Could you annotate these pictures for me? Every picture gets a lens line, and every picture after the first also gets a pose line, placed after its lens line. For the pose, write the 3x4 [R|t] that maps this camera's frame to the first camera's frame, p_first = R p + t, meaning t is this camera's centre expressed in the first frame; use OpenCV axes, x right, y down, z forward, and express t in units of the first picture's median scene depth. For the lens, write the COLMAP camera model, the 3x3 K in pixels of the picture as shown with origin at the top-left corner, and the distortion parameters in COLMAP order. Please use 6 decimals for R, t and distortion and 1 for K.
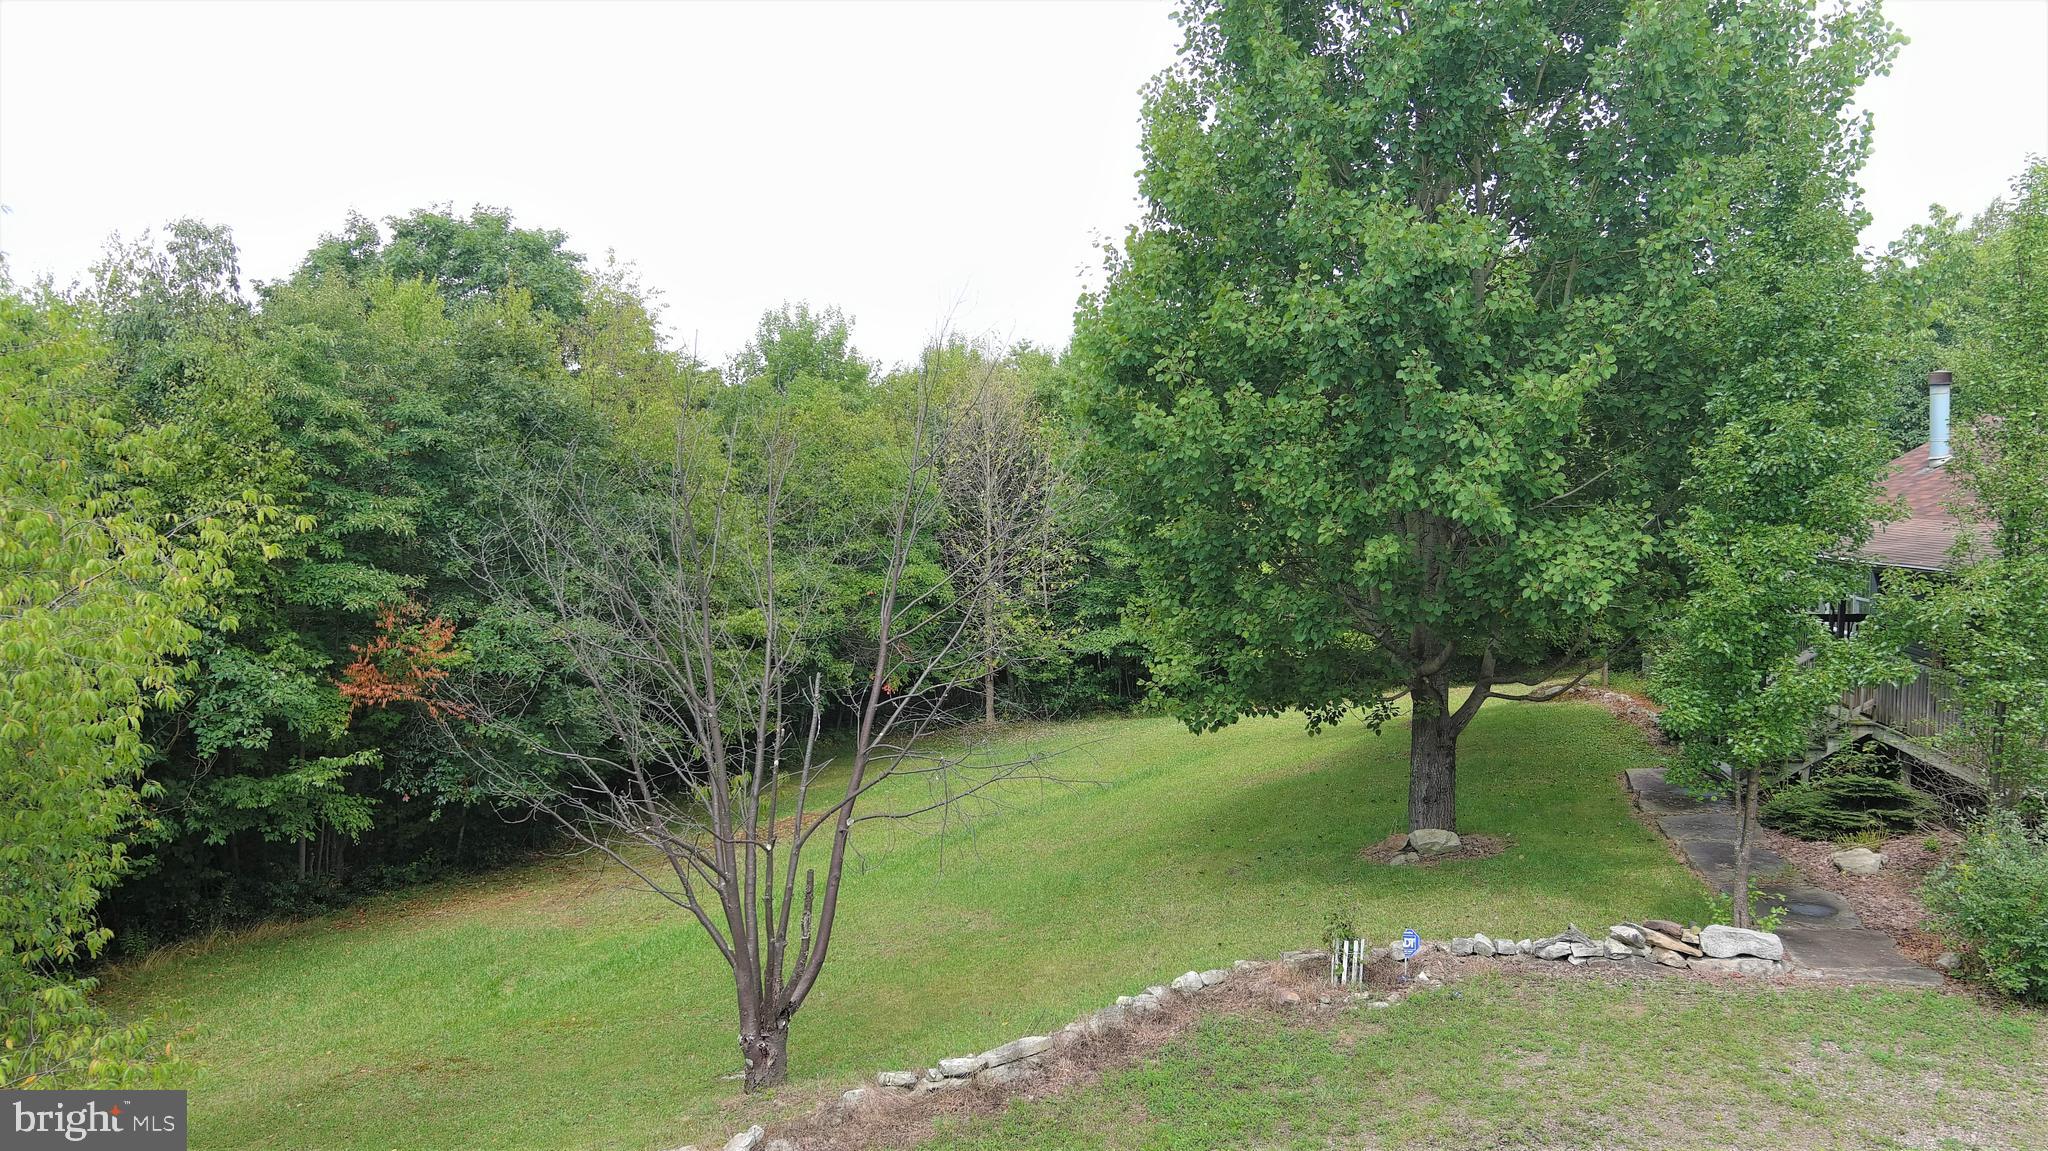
lens RADIAL K [[1581.1, 0, 1024.3], [0, 1581.1, 570.6], [0, 0, 1]] dist [0.030668, -0.031775]
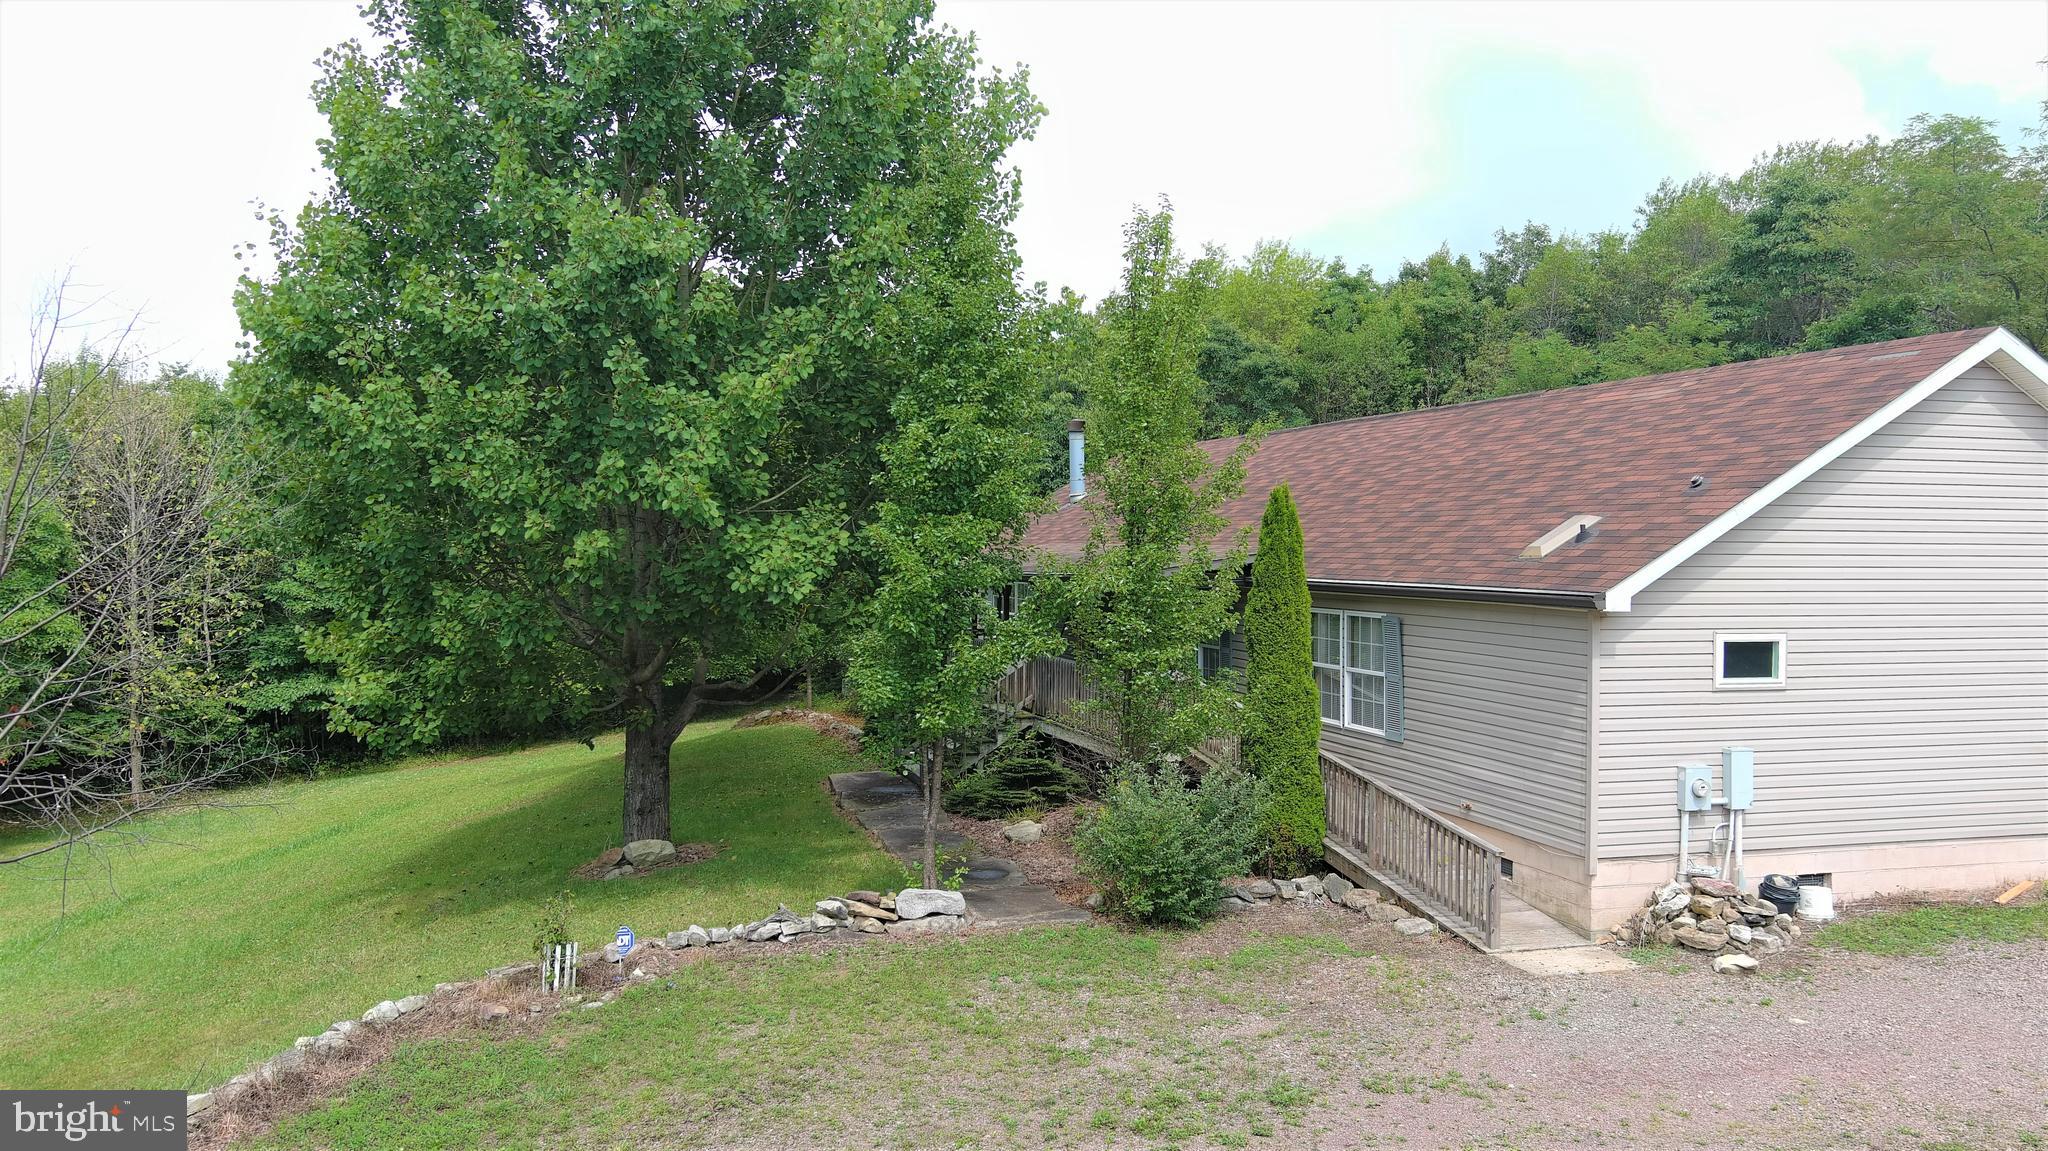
lens RADIAL K [[1581.1, 0, 1021.8], [0, 1581.1, 576.3], [0, 0, 1]] dist [0.030668, -0.031775]
pose [[0.884435, -0.005647, 0.466629, 0.003473], [0.021625, 0.999349, -0.028892, 0.040637], [-0.466162, 0.035644, 0.883981, 0.008599]]
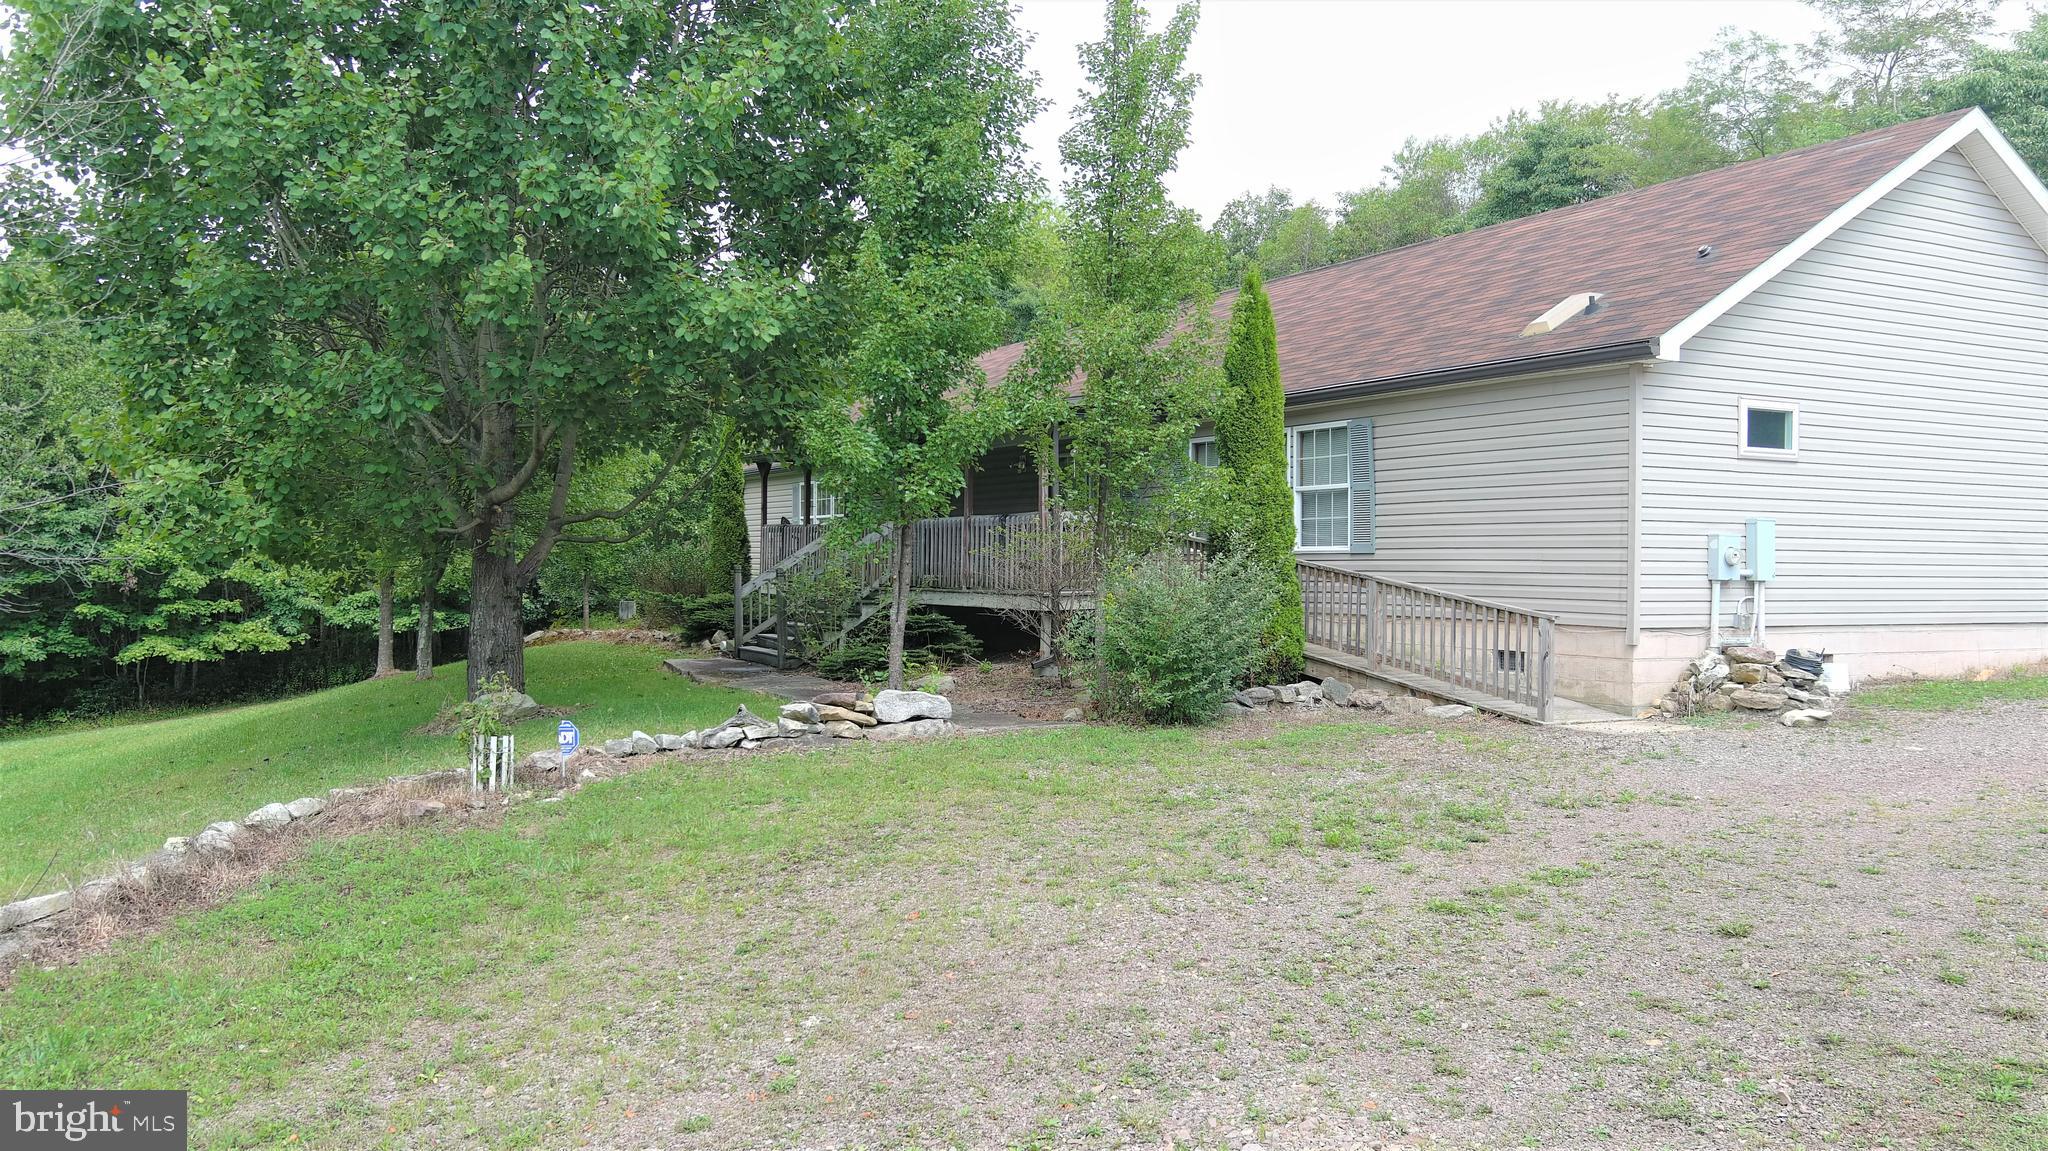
lens RADIAL K [[1581.1, 0, 1016.0], [0, 1581.1, 569.3], [0, 0, 1]] dist [0.030668, -0.031775]
pose [[0.770327, 0.003704, 0.637639, -0.088802], [0.029172, 0.998731, -0.041044, 0.178752], [-0.636982, 0.050219, 0.769241, 0.221708]]
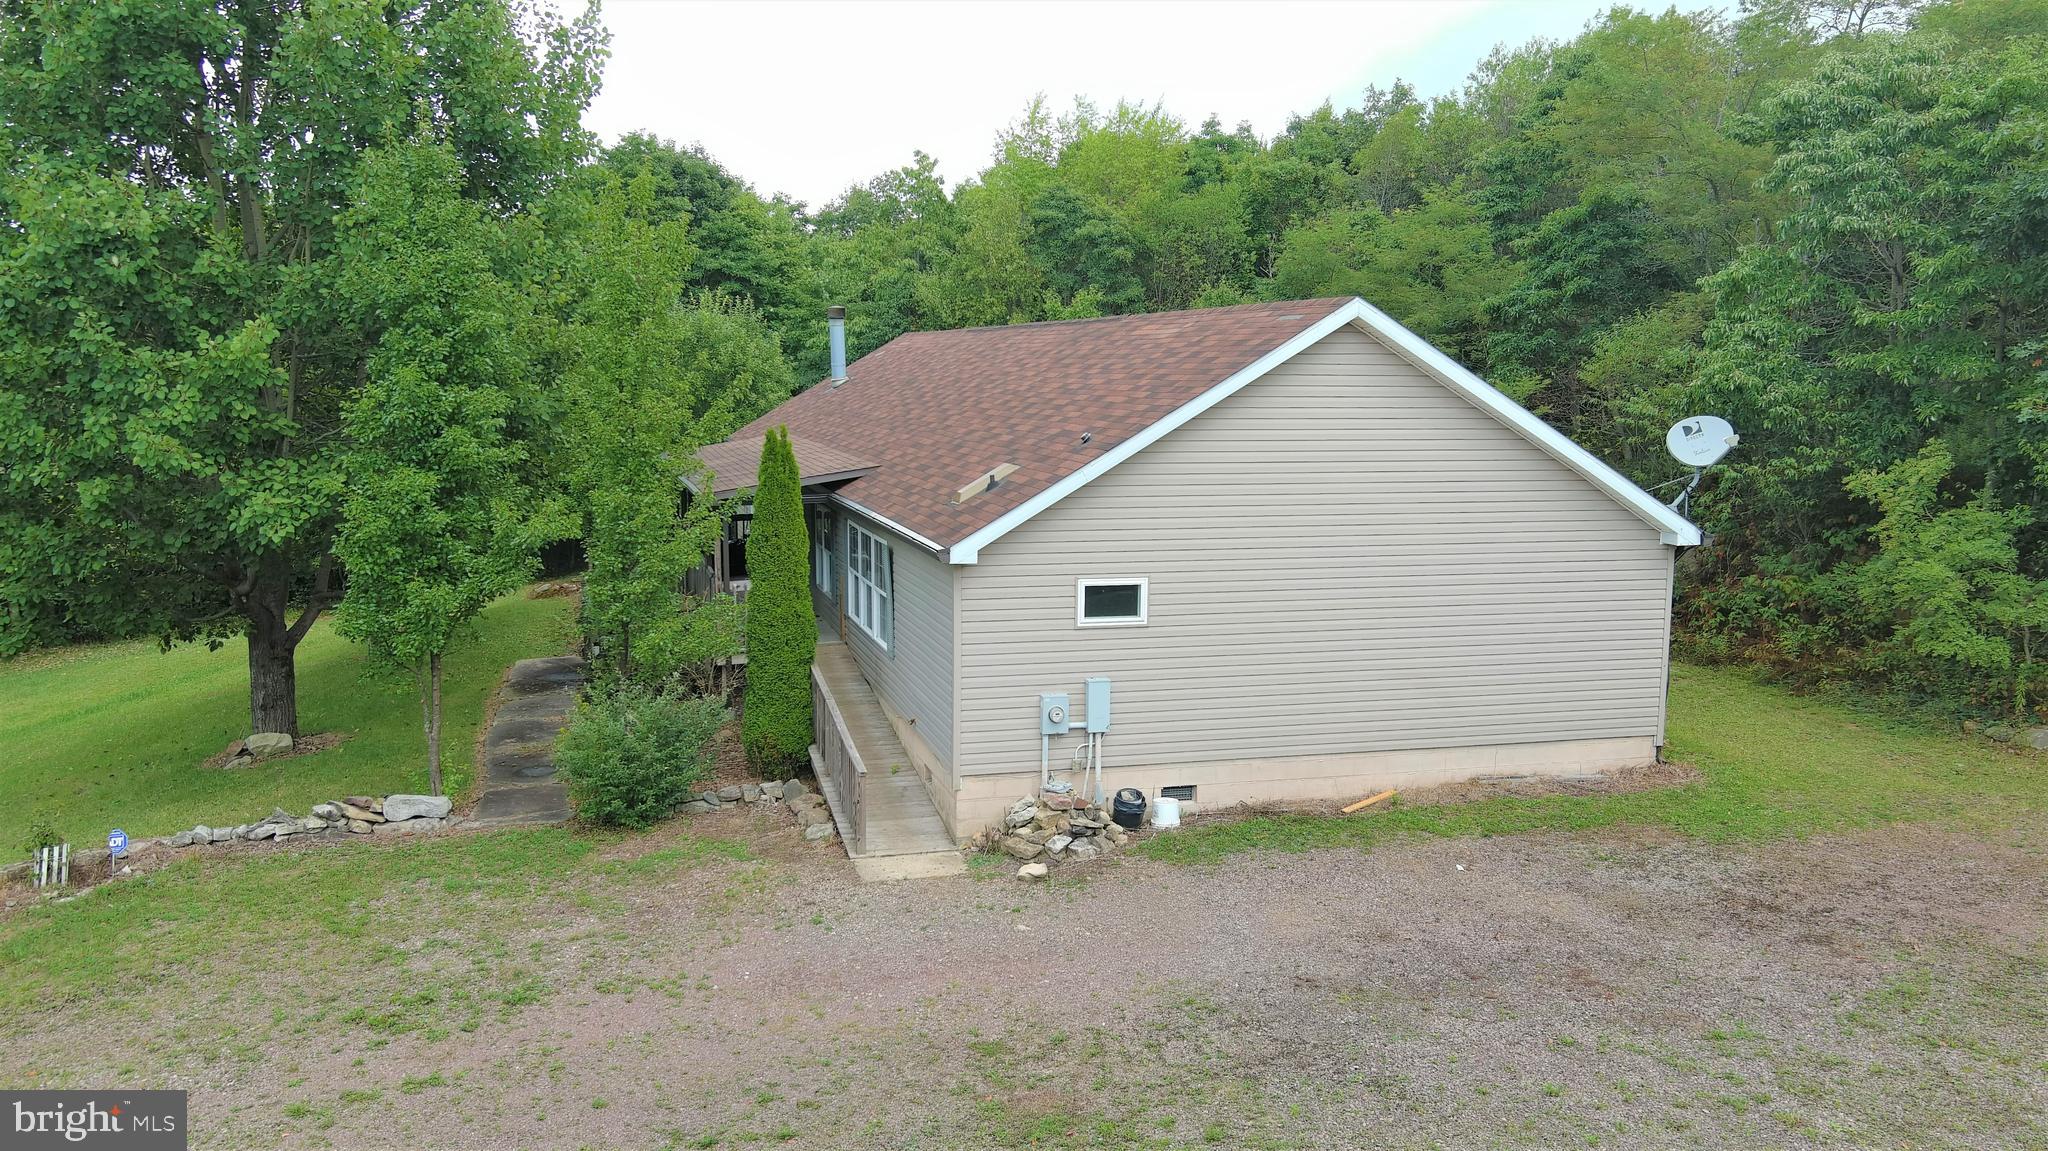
lens RADIAL K [[1581.1, 0, 1023.0], [0, 1581.1, 570.4], [0, 0, 1]] dist [0.030668, -0.031775]
pose [[0.894244, -0.051951, 0.444555, 0.308191], [0.019771, 0.996856, 0.076722, -0.030202], [-0.447143, -0.059819, 0.892460, -0.270510]]
